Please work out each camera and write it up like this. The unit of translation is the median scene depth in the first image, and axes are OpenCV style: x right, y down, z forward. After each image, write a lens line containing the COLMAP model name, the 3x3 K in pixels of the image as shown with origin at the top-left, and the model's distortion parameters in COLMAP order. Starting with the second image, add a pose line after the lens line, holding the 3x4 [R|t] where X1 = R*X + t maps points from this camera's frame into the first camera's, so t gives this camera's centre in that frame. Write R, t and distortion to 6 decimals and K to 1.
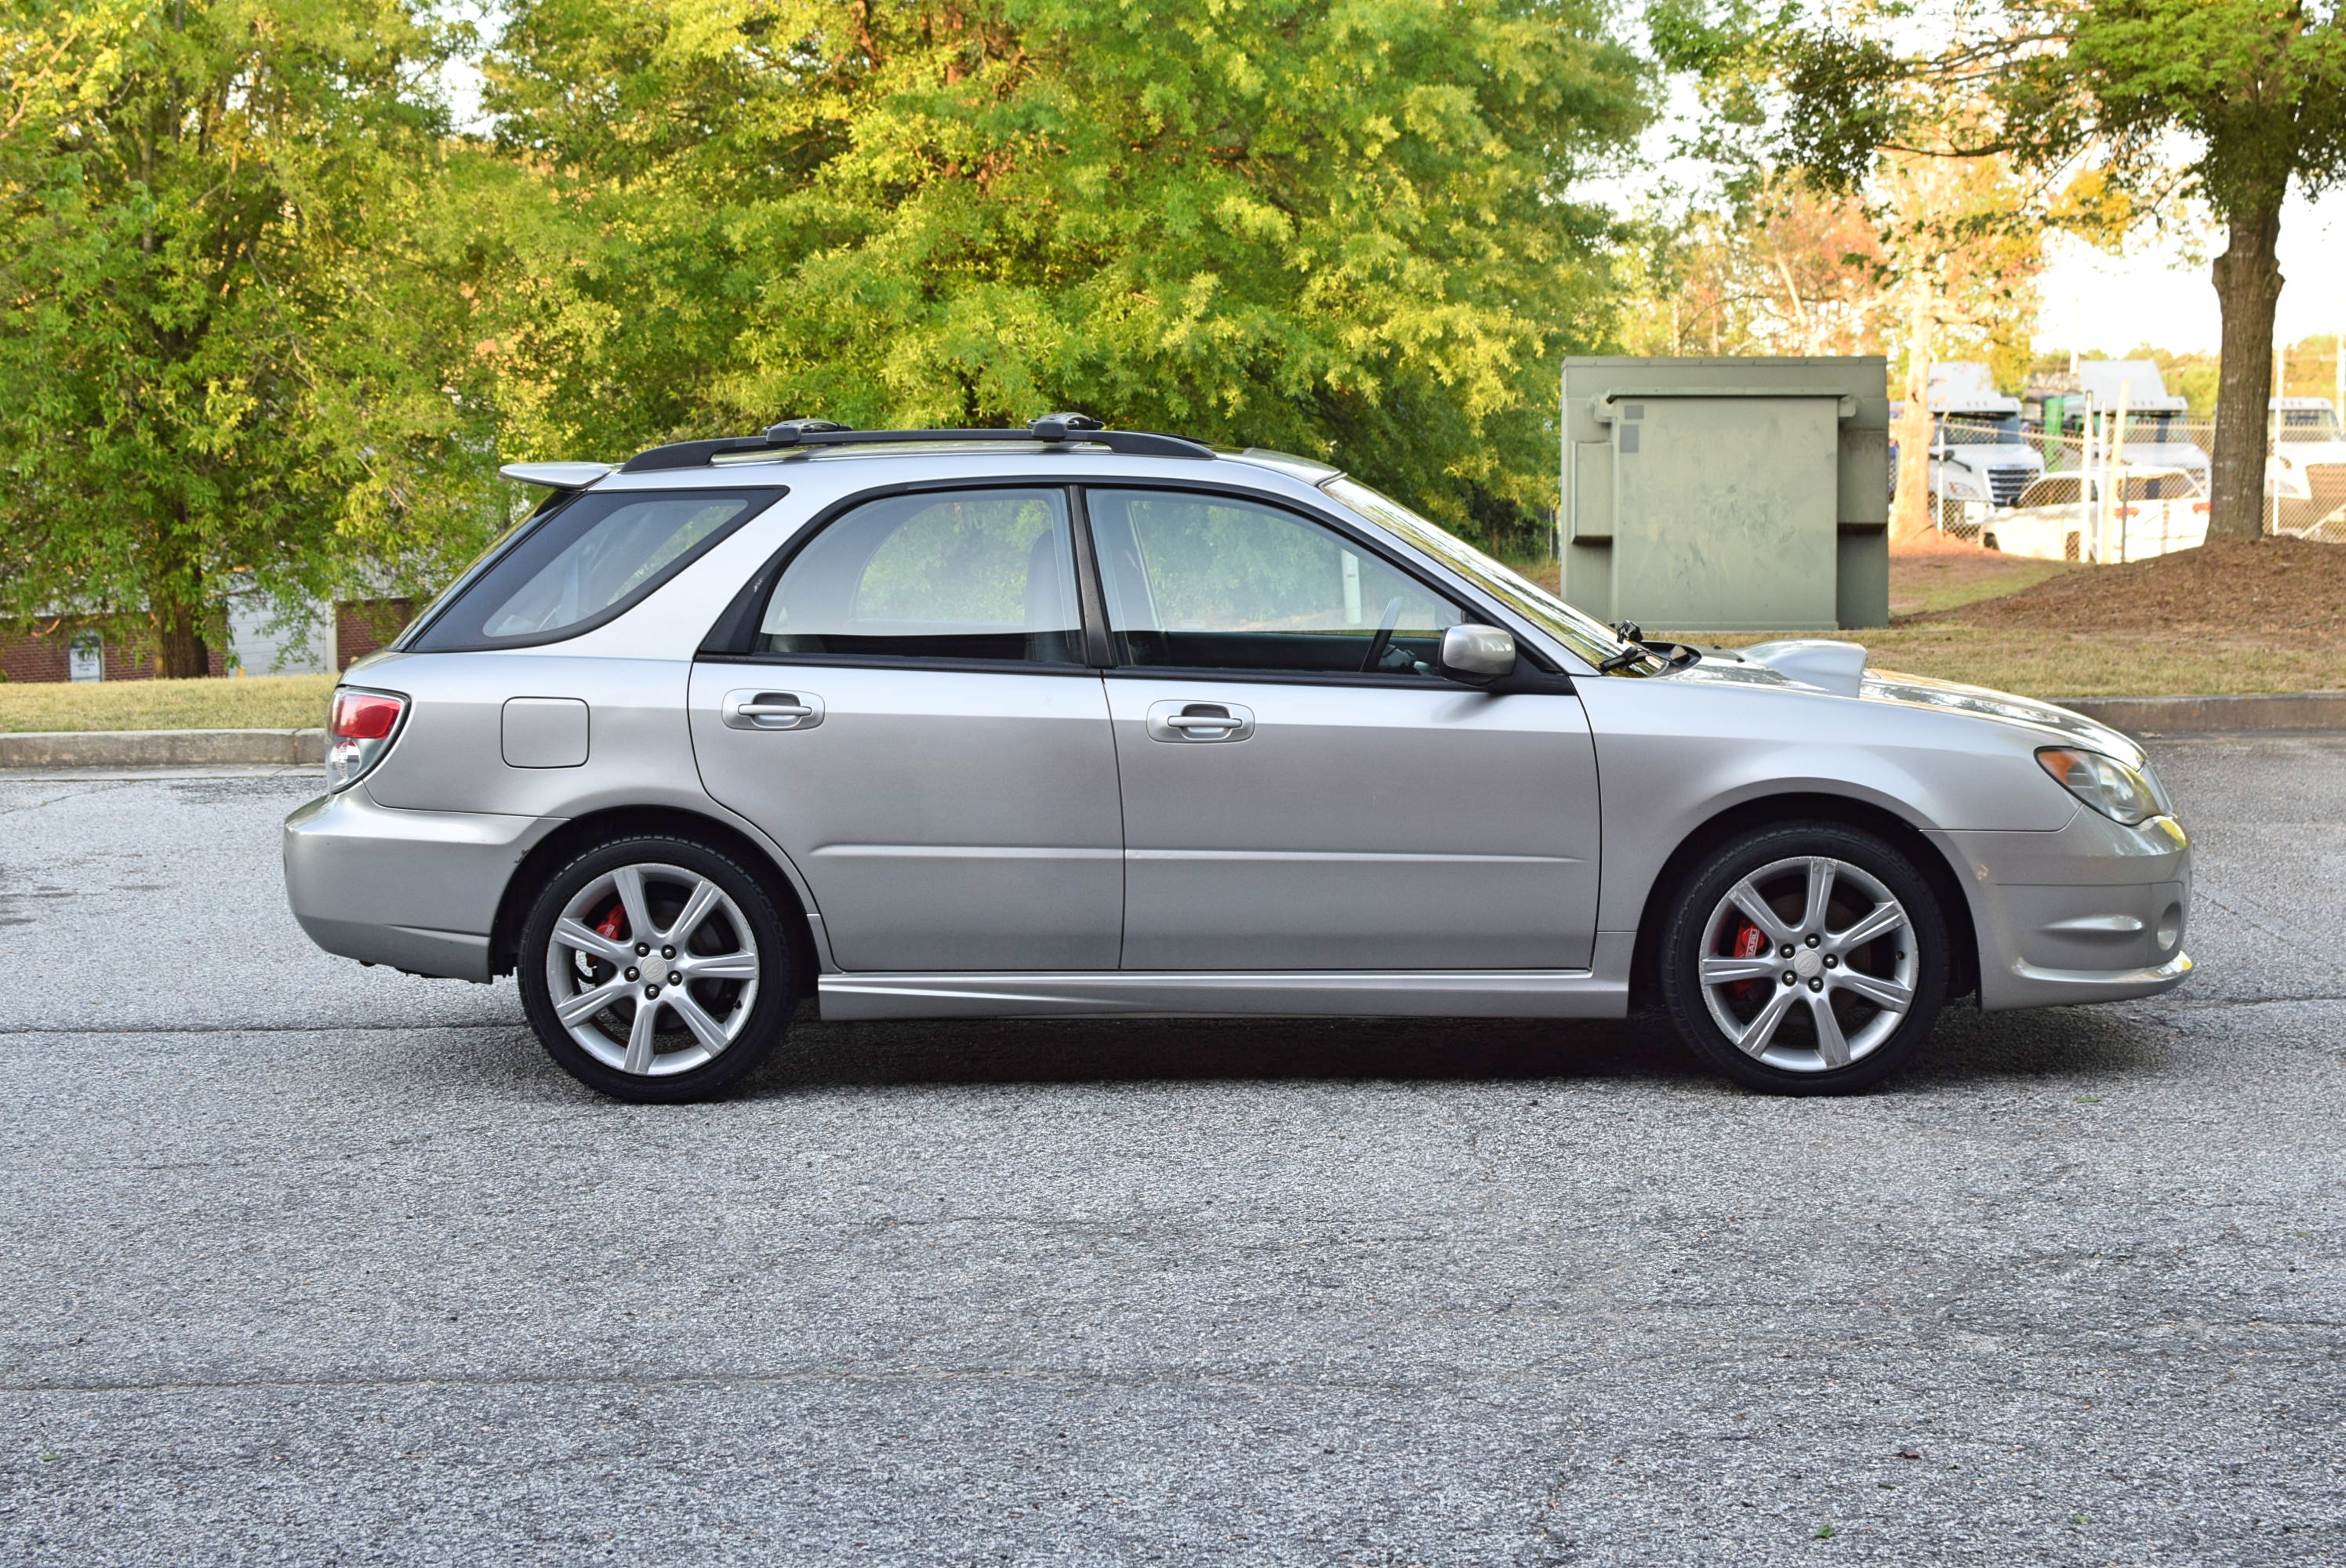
lens RADIAL K [[3559.2, 0, 1165.0], [0, 3559.2, 783.6], [0, 0, 1]] dist [0.002291, 0.000000]
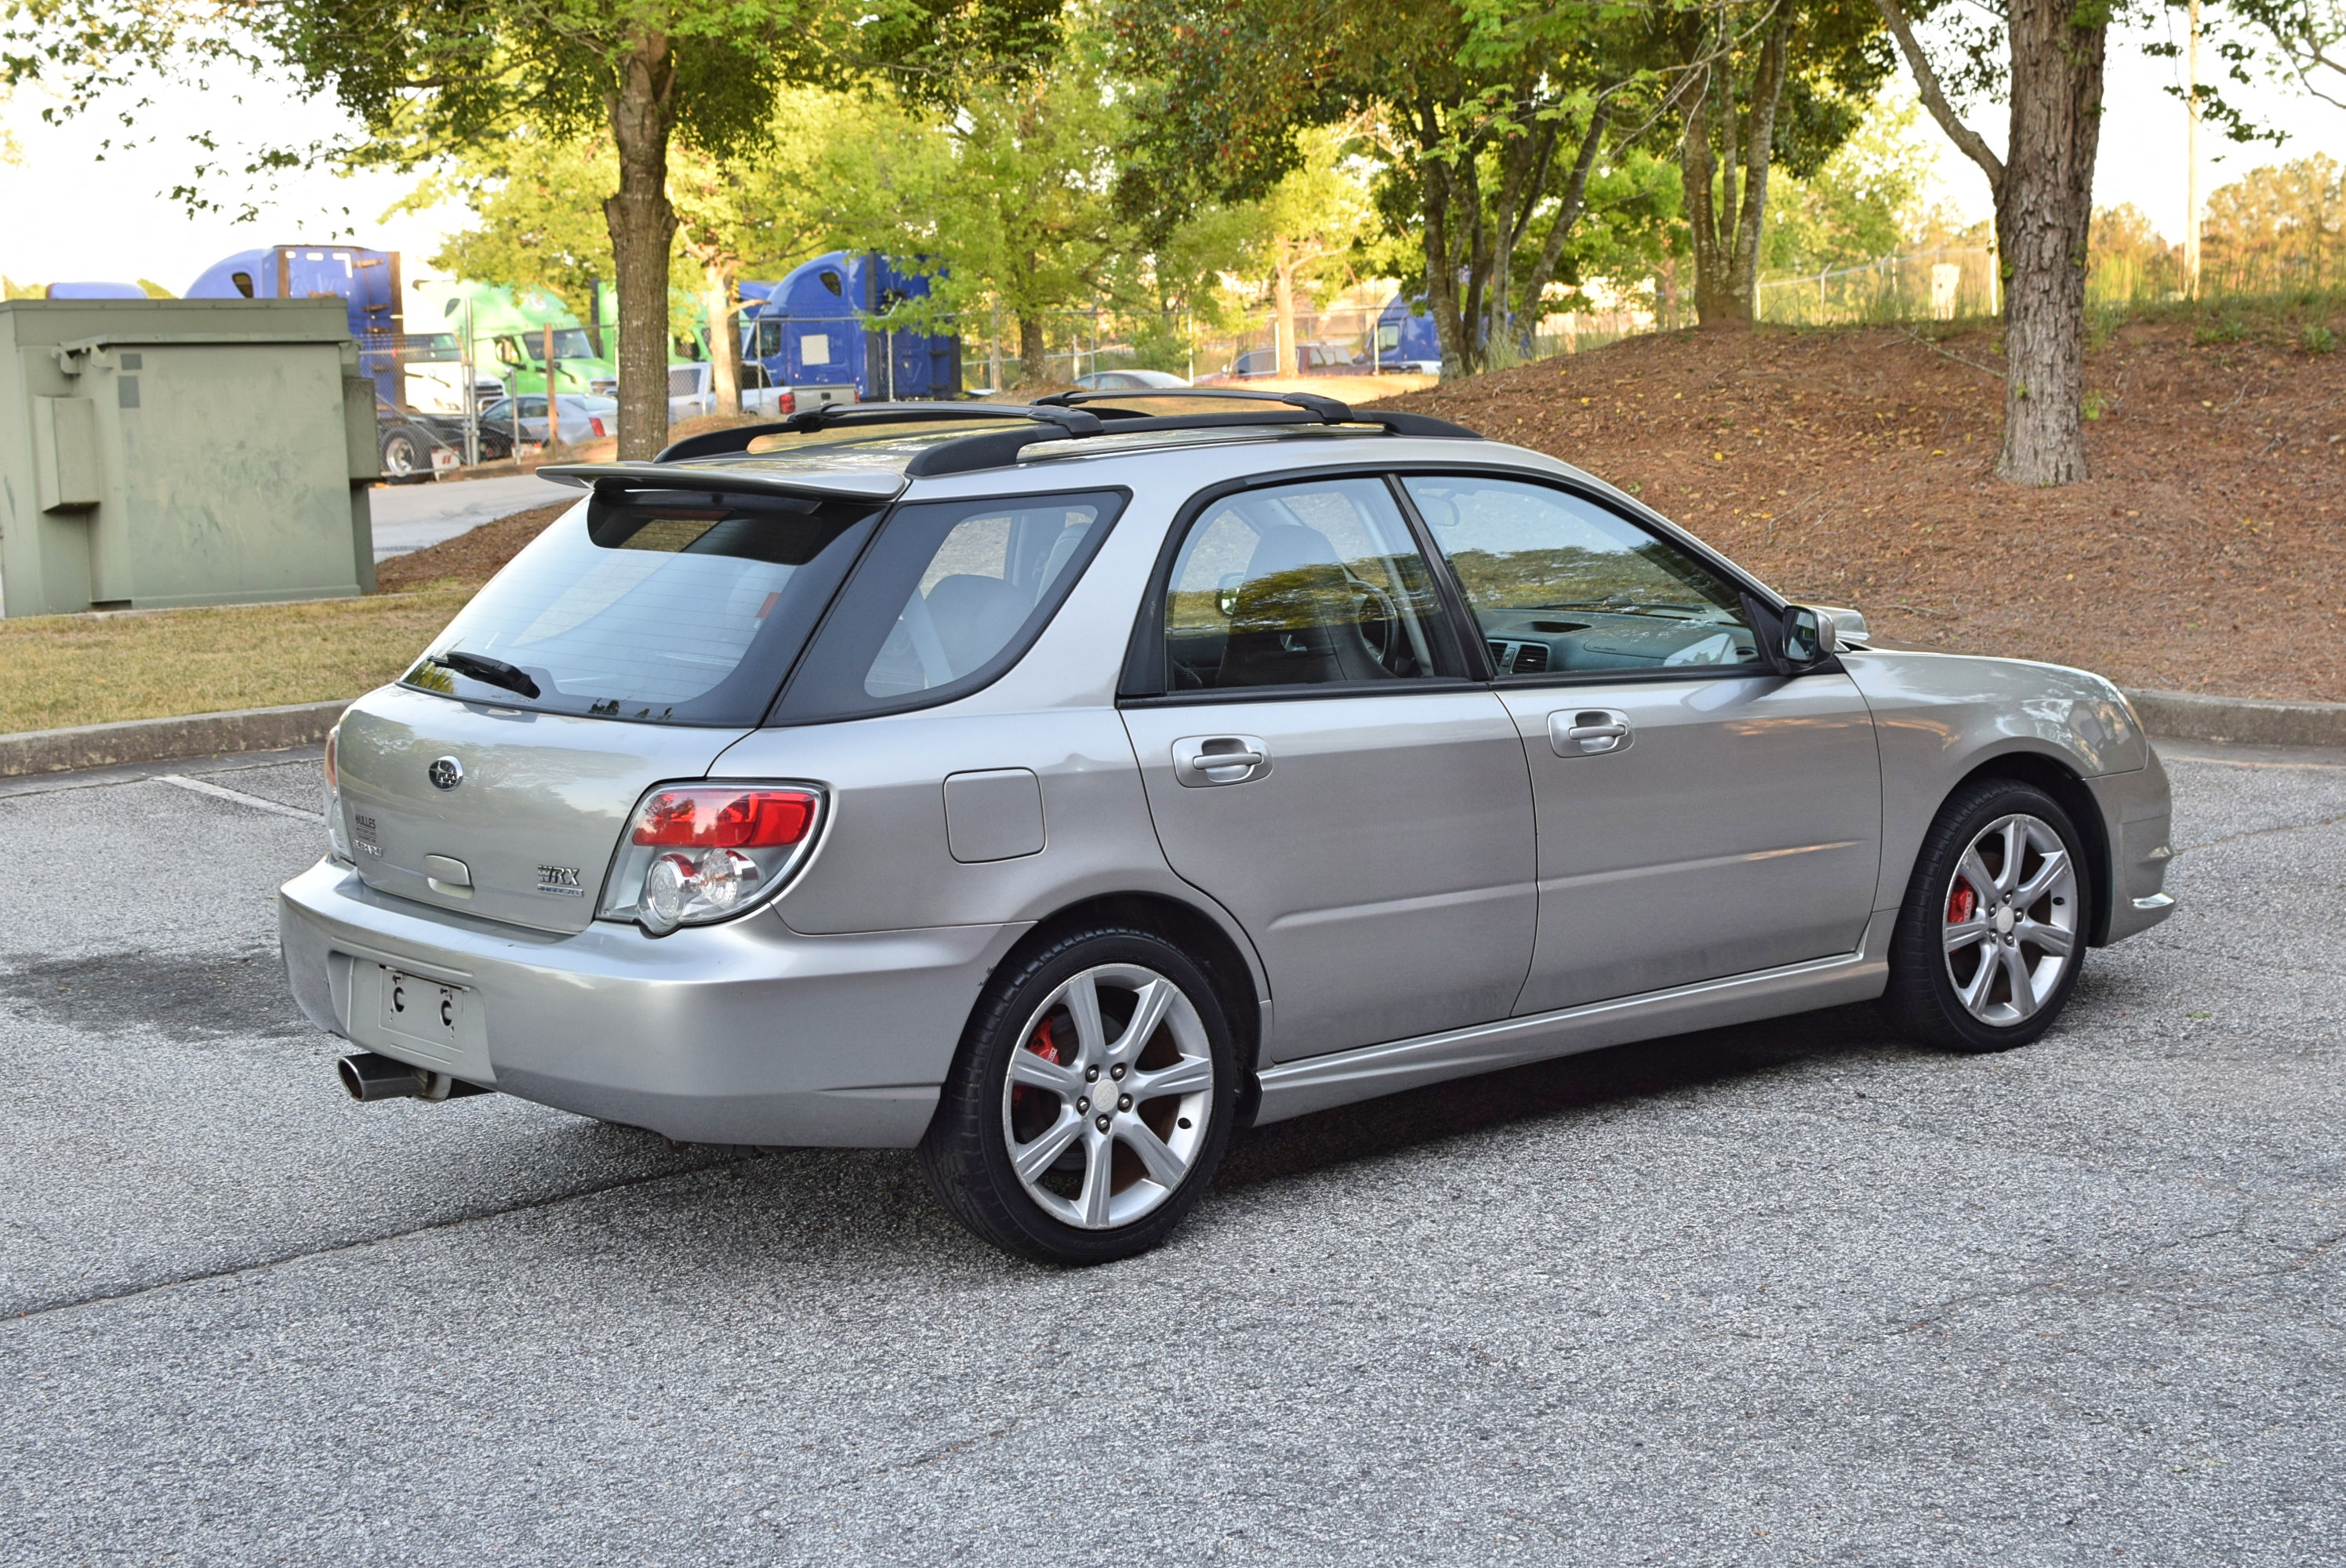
lens RADIAL K [[3559.2, 0, 1150.5], [0, 3559.2, 785.7], [0, 0, 1]] dist [0.002291, 0.000000]
pose [[0.748680, -0.091926, 0.656527, -0.657388], [0.078131, 0.995673, 0.050314, -0.056963], [-0.658311, 0.013626, 0.752622, 0.390424]]
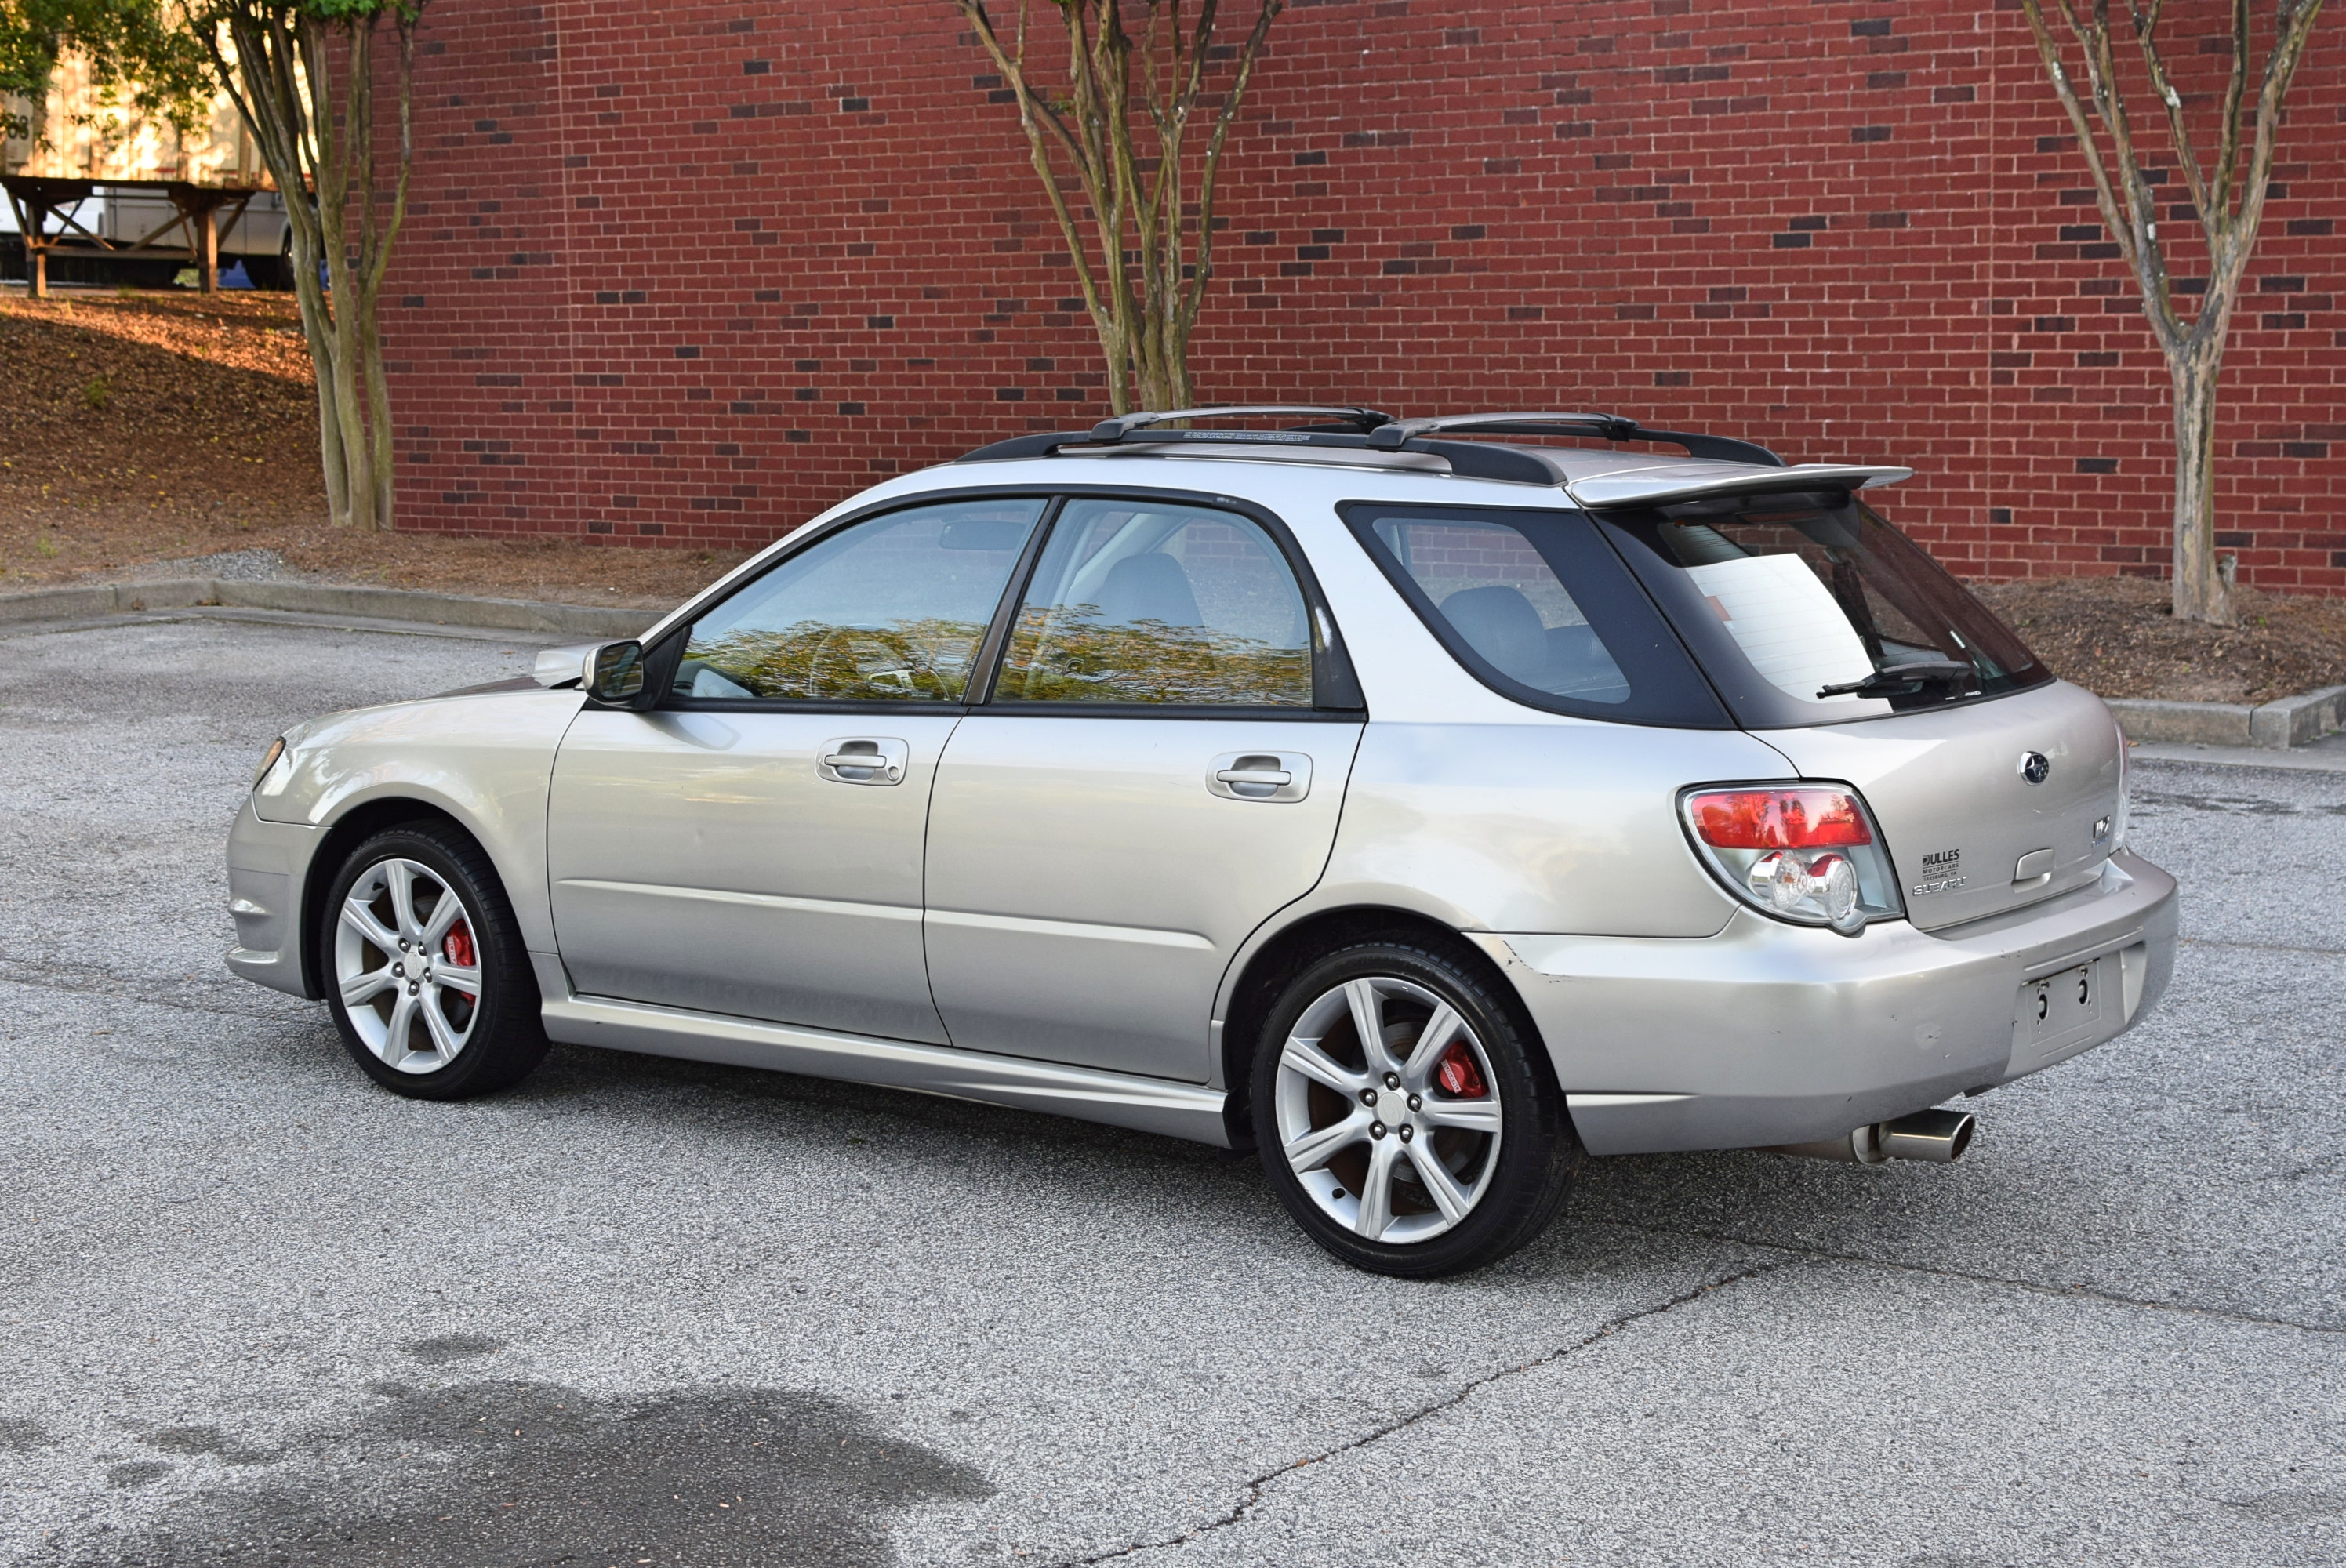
lens RADIAL K [[3559.2, 0, 1173.7], [0, 3559.2, 778.7], [0, 0, 1]] dist [0.002291, 0.000000]
pose [[-0.831251, -0.053092, 0.553356, -0.532946], [0.065311, 0.979207, 0.192061, -0.197858], [-0.552047, 0.195791, -0.810500, 1.869518]]
